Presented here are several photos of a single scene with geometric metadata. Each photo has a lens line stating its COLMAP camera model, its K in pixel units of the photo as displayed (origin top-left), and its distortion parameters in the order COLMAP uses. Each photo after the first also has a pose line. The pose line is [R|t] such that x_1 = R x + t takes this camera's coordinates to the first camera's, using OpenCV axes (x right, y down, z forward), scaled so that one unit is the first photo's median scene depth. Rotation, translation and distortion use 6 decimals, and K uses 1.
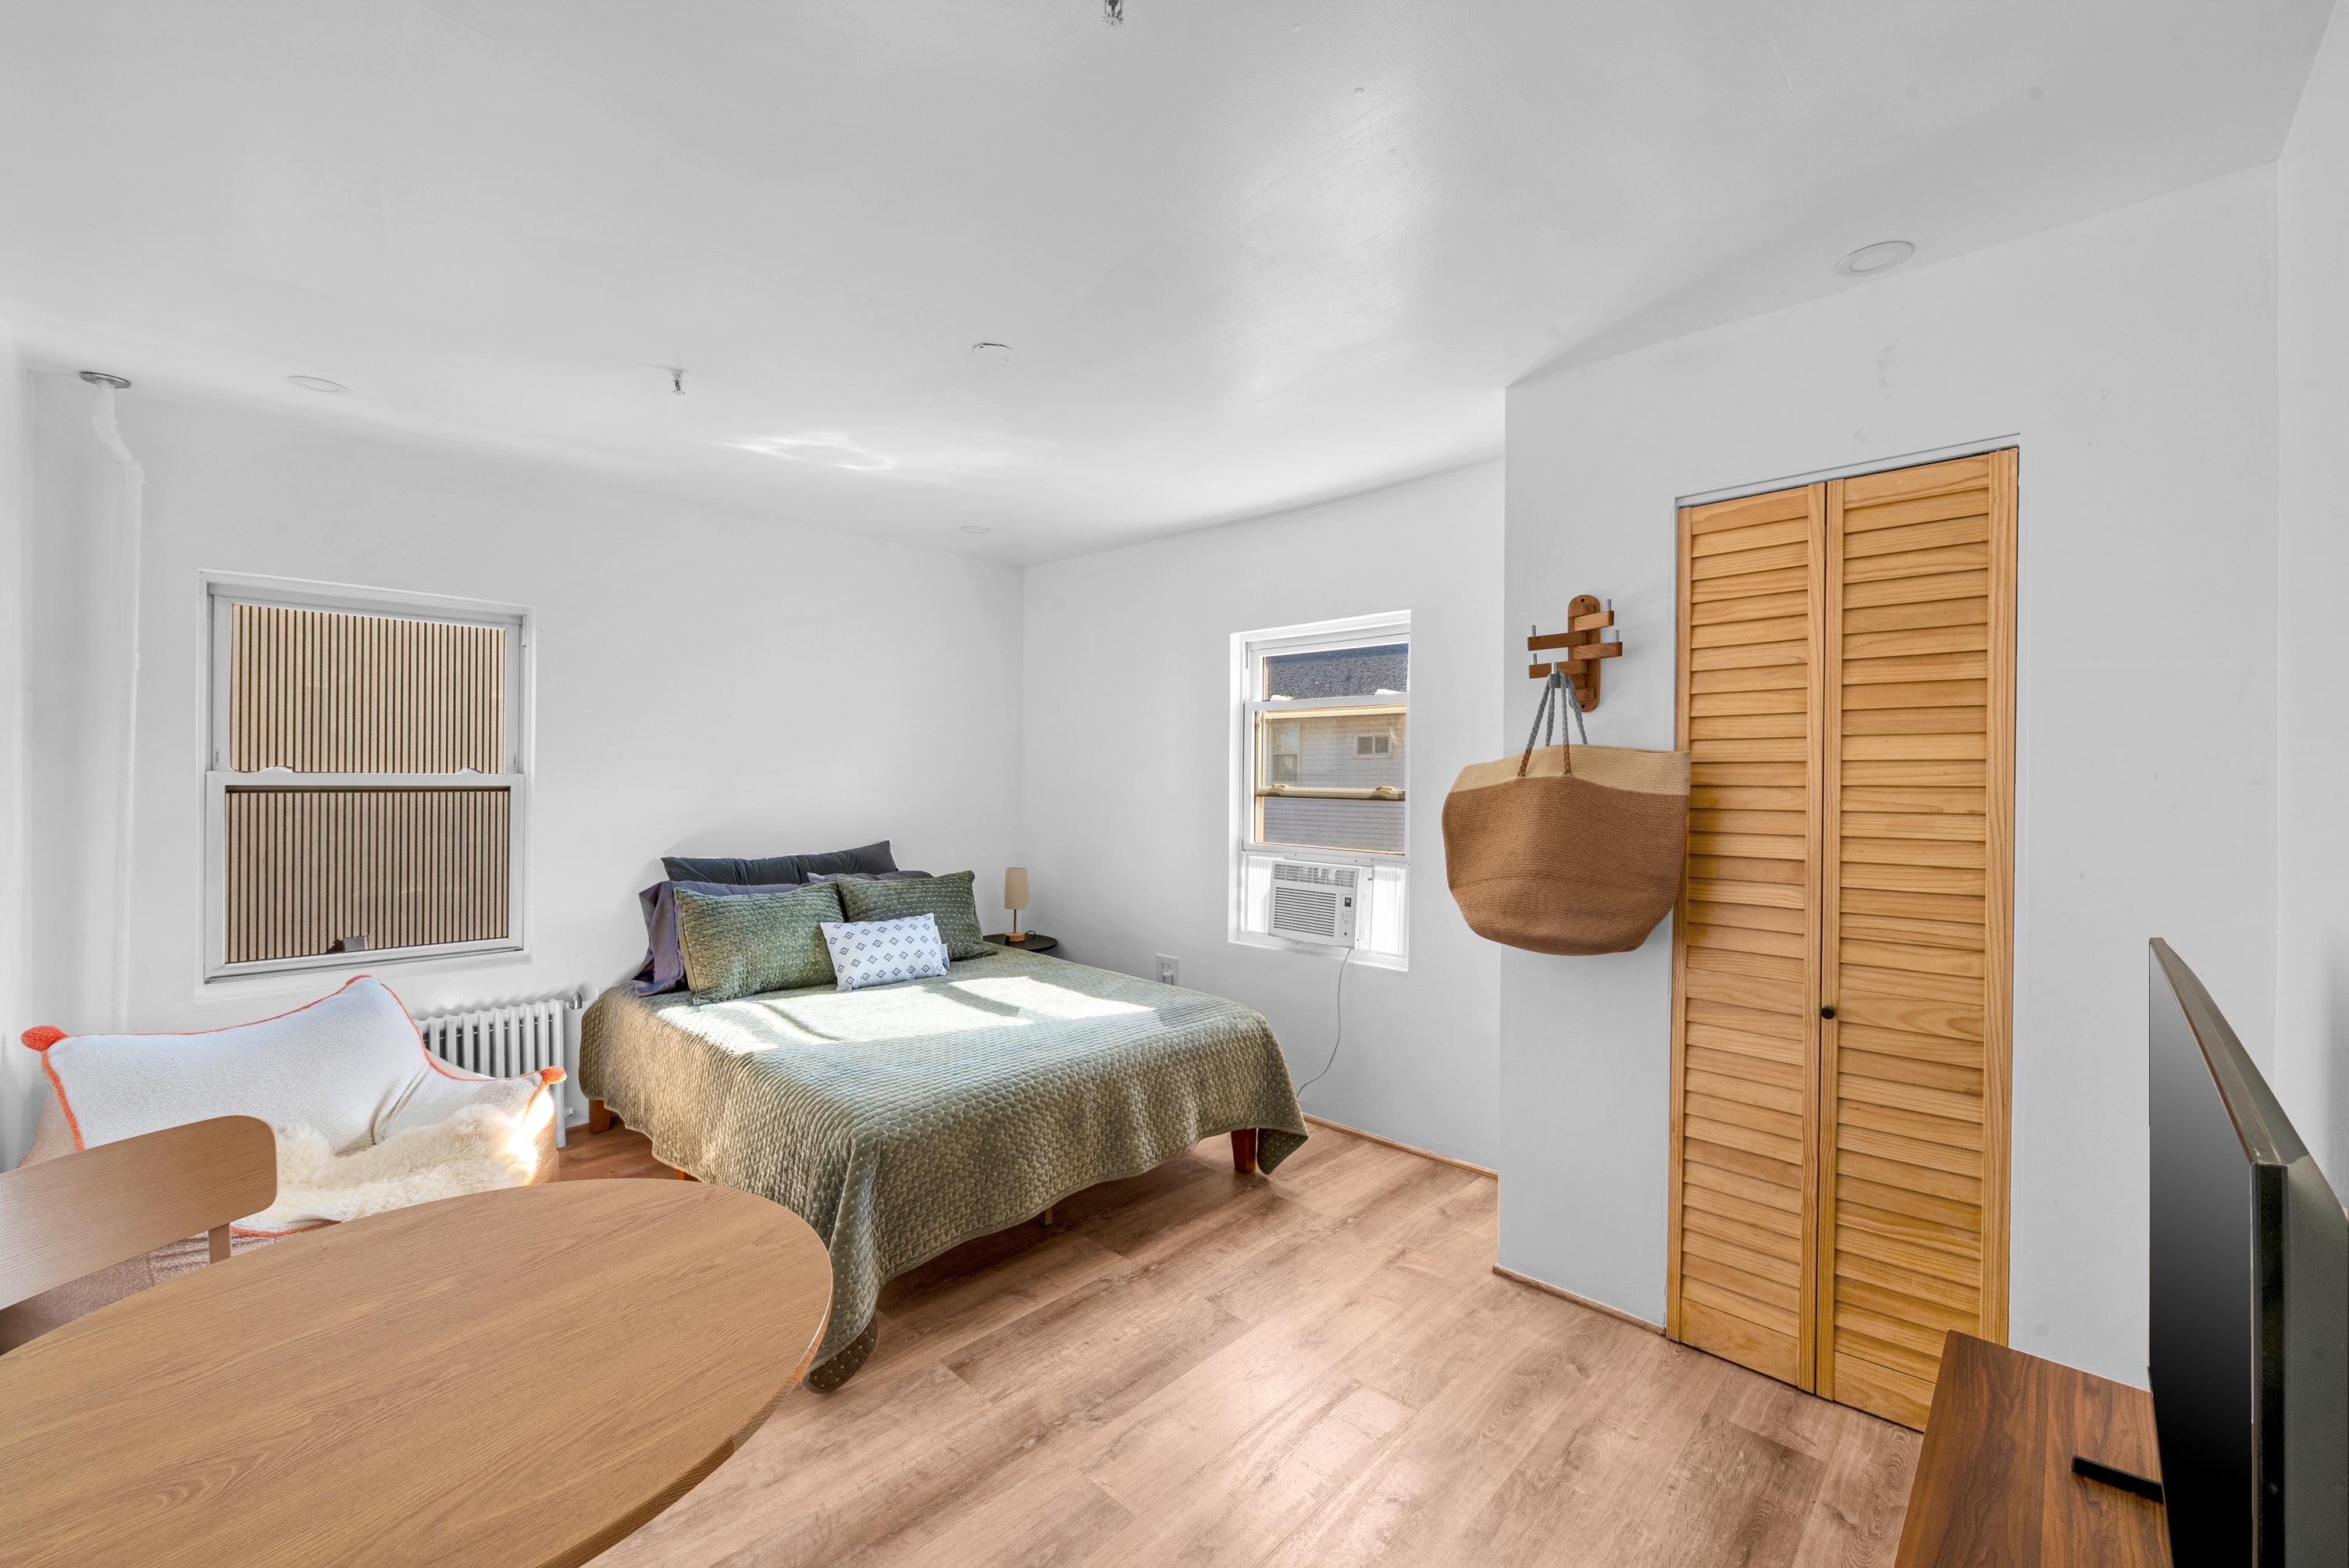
lens RADIAL K [[925.9, 0, 1179.8], [0, 925.9, 778.0], [0, 0, 1]] dist [-0.006245, -0.000201]
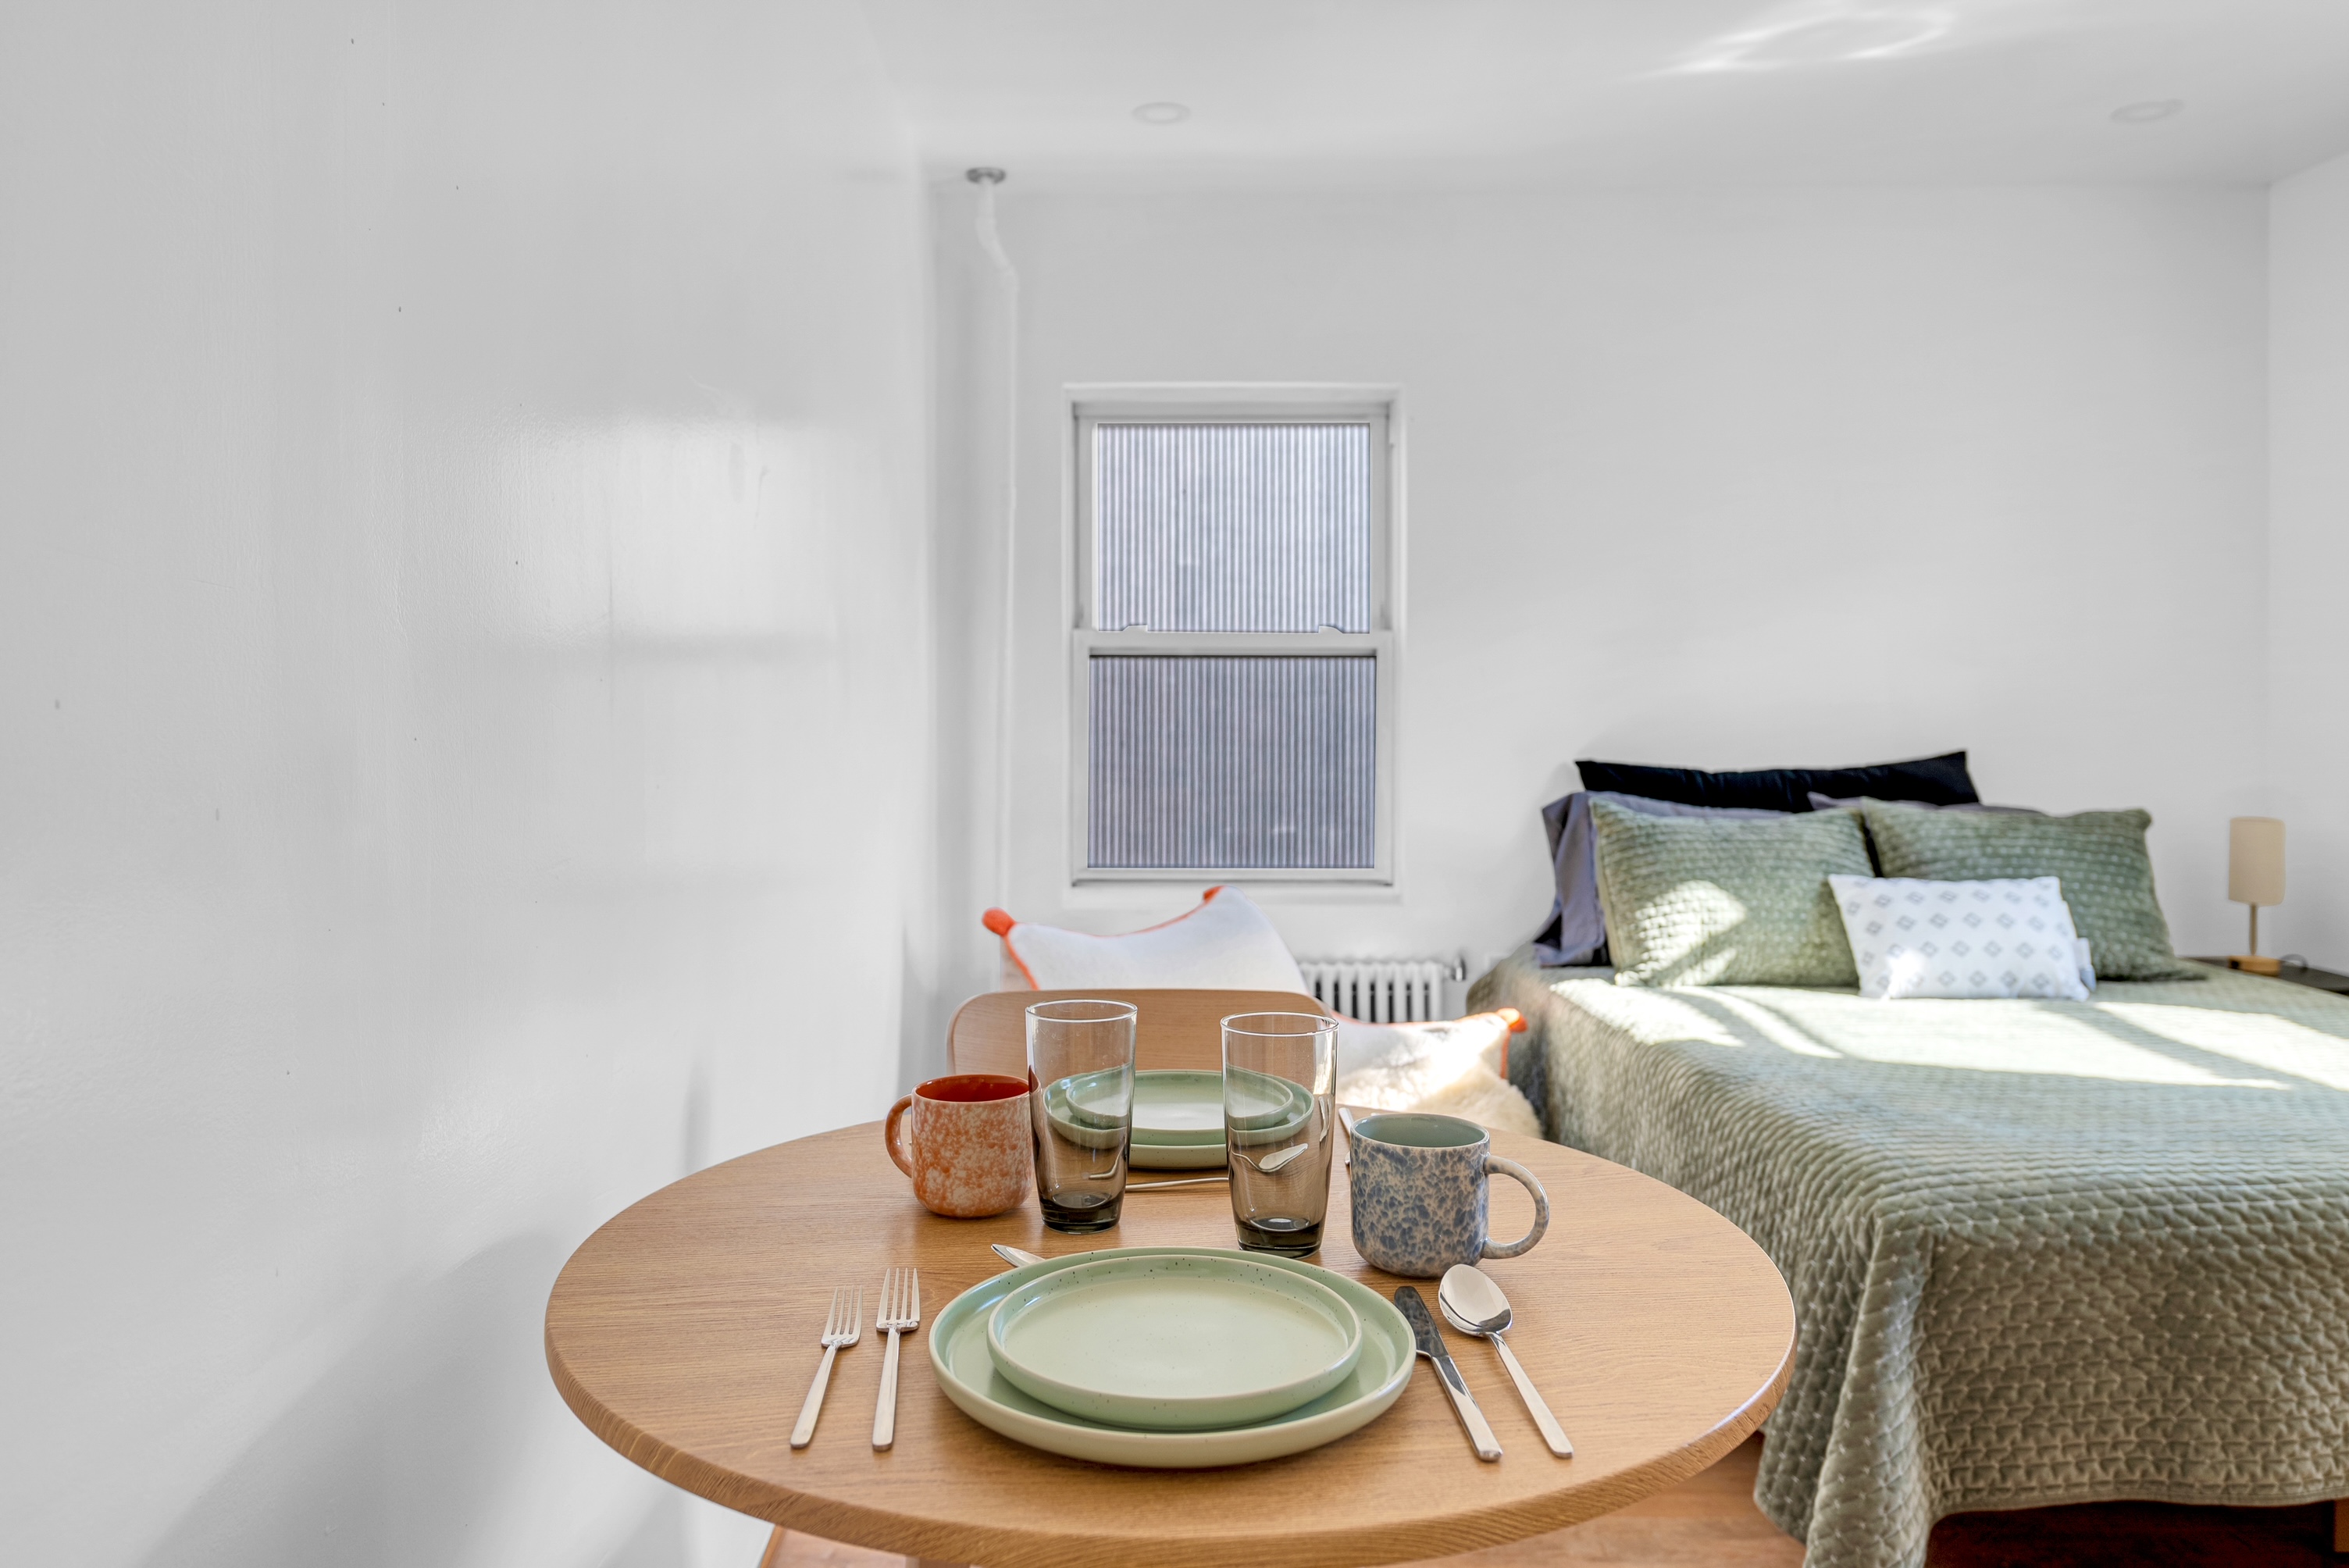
lens RADIAL K [[1569.9, 0, 1150.8], [0, 1569.9, 716.3], [0, 0, 1]] dist [-0.001546, 0.002491]
pose [[0.703819, -0.005925, -0.710354, -0.004928], [0.004369, 0.999982, -0.004012, 0.064399], [0.710366, -0.000280, 0.703833, 0.046612]]
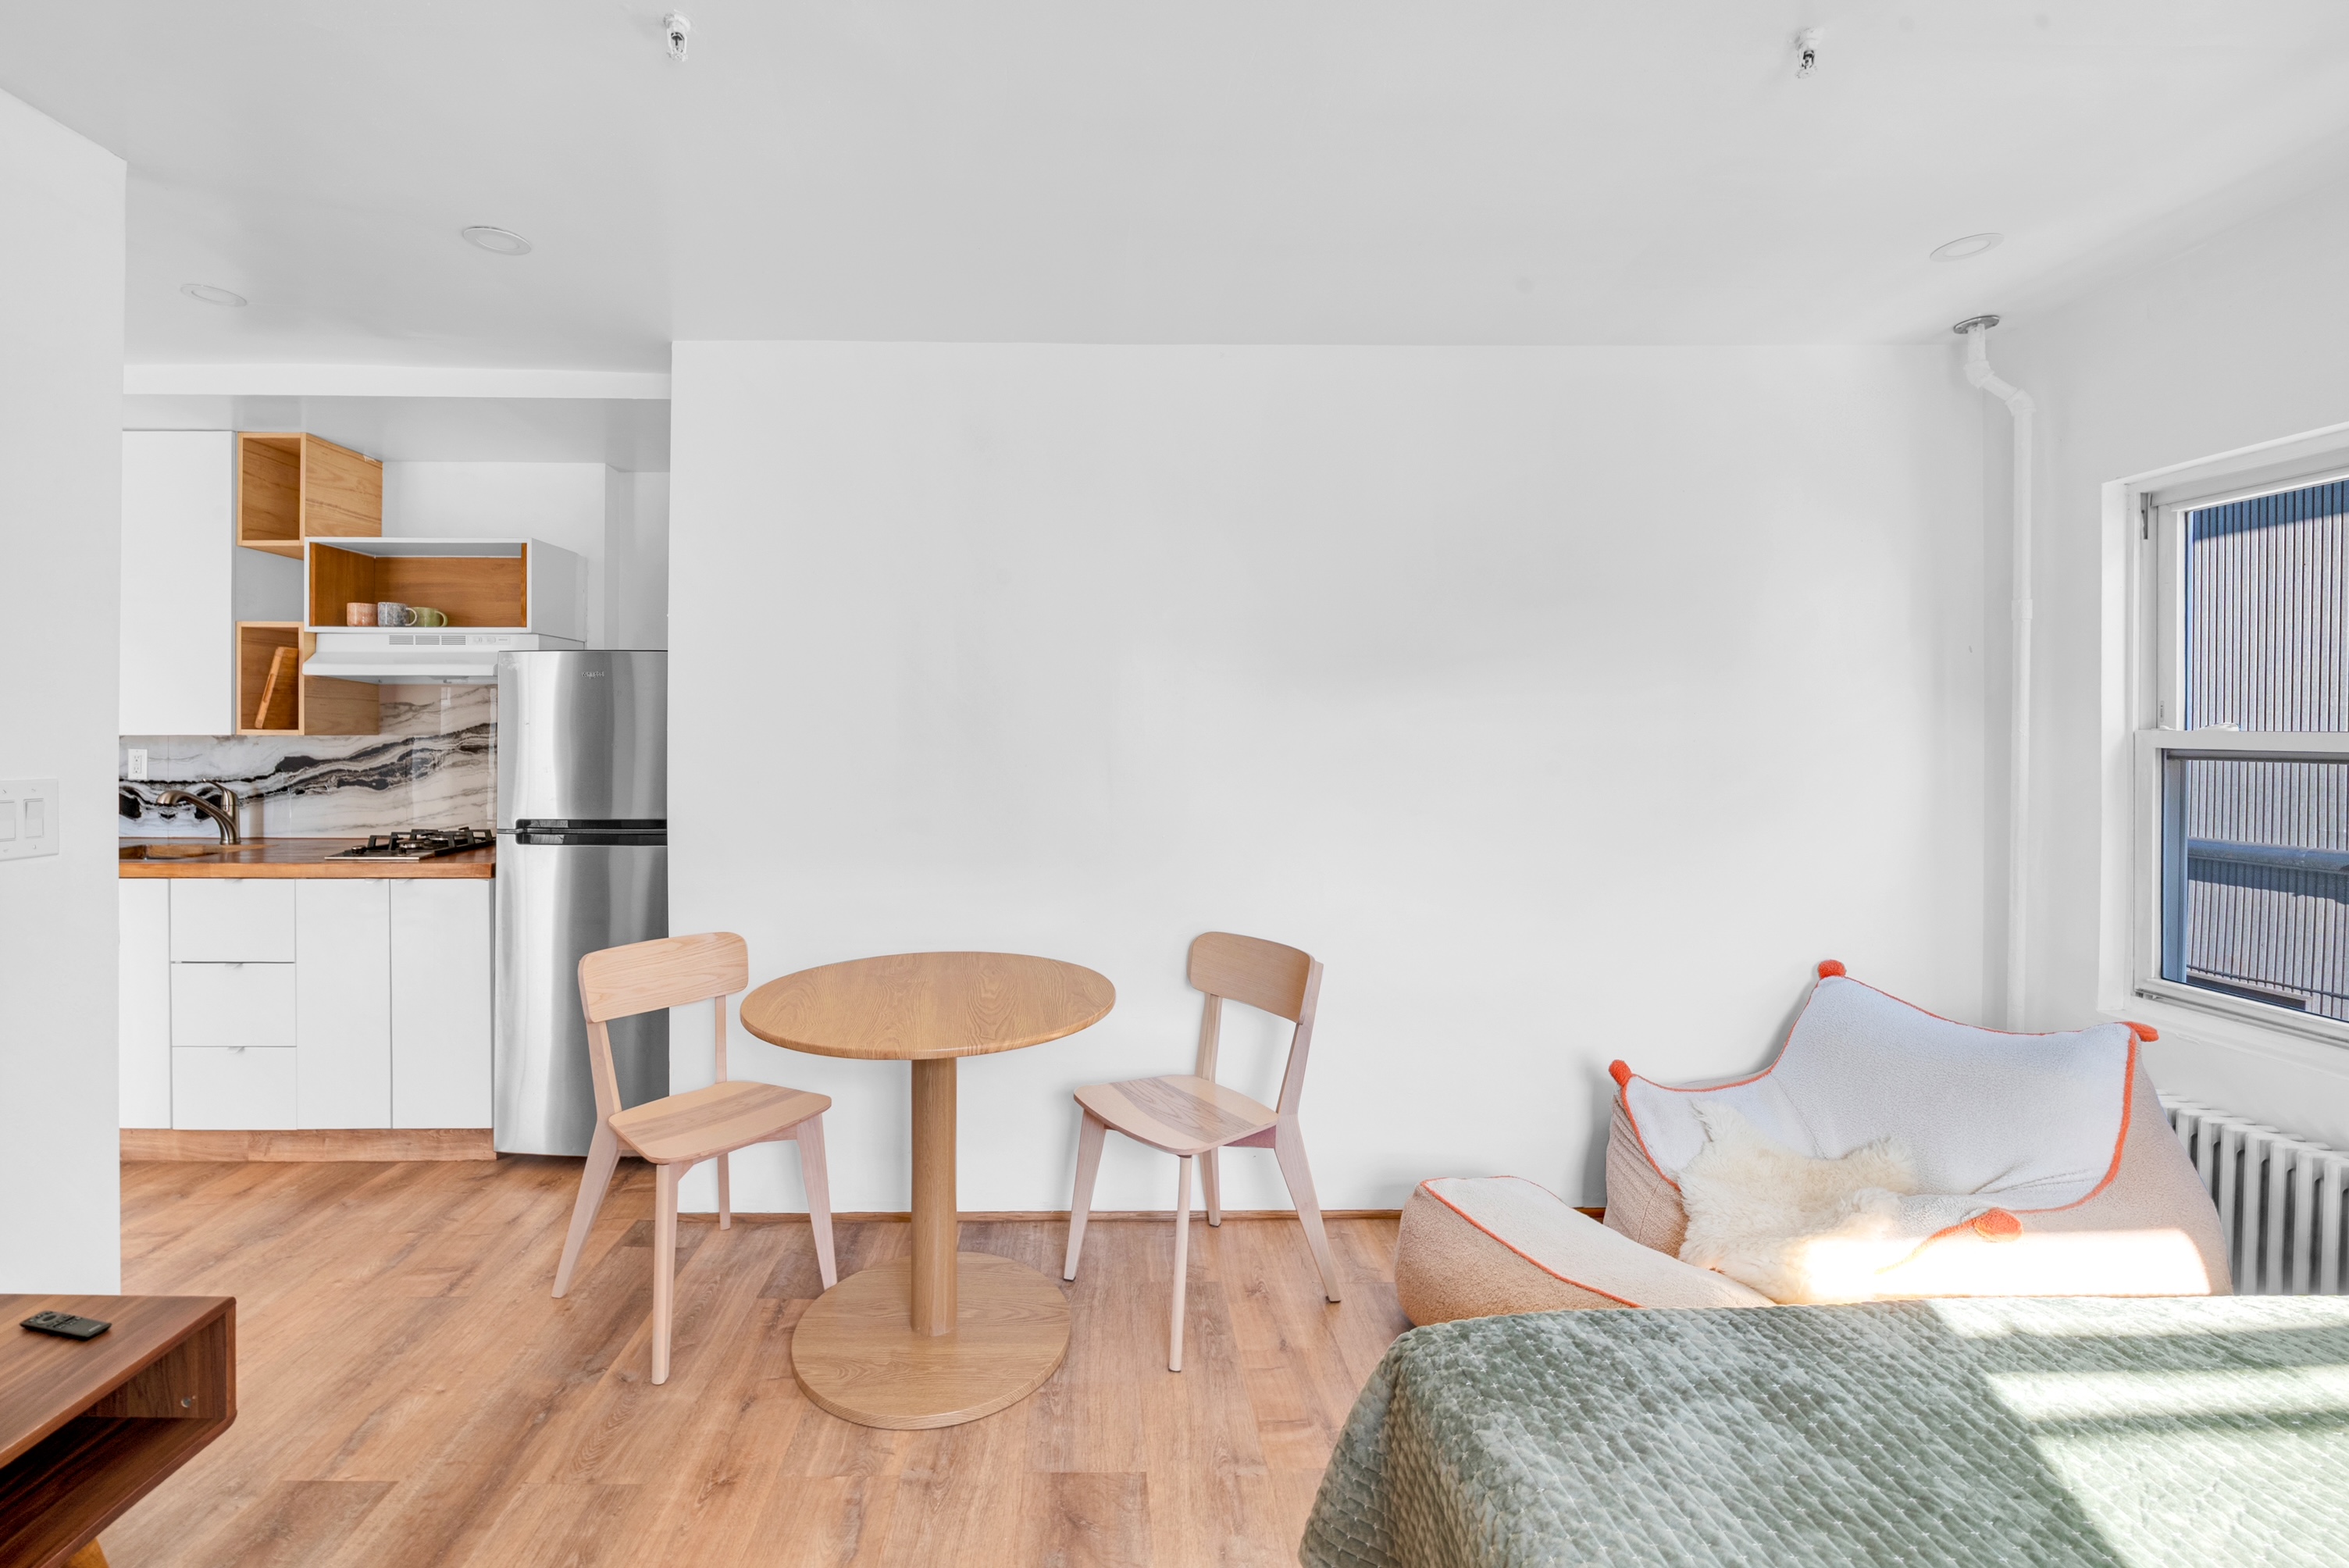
lens RADIAL K [[965.2, 0, 1076.1], [0, 965.2, 736.0], [0, 0, 1]] dist [-0.006590, 0.000335]
pose [[-0.700828, -0.006151, -0.713304, 0.154549], [-0.007395, 0.999972, -0.001357, 0.004533], [0.713292, 0.004324, -0.700853, 0.781256]]
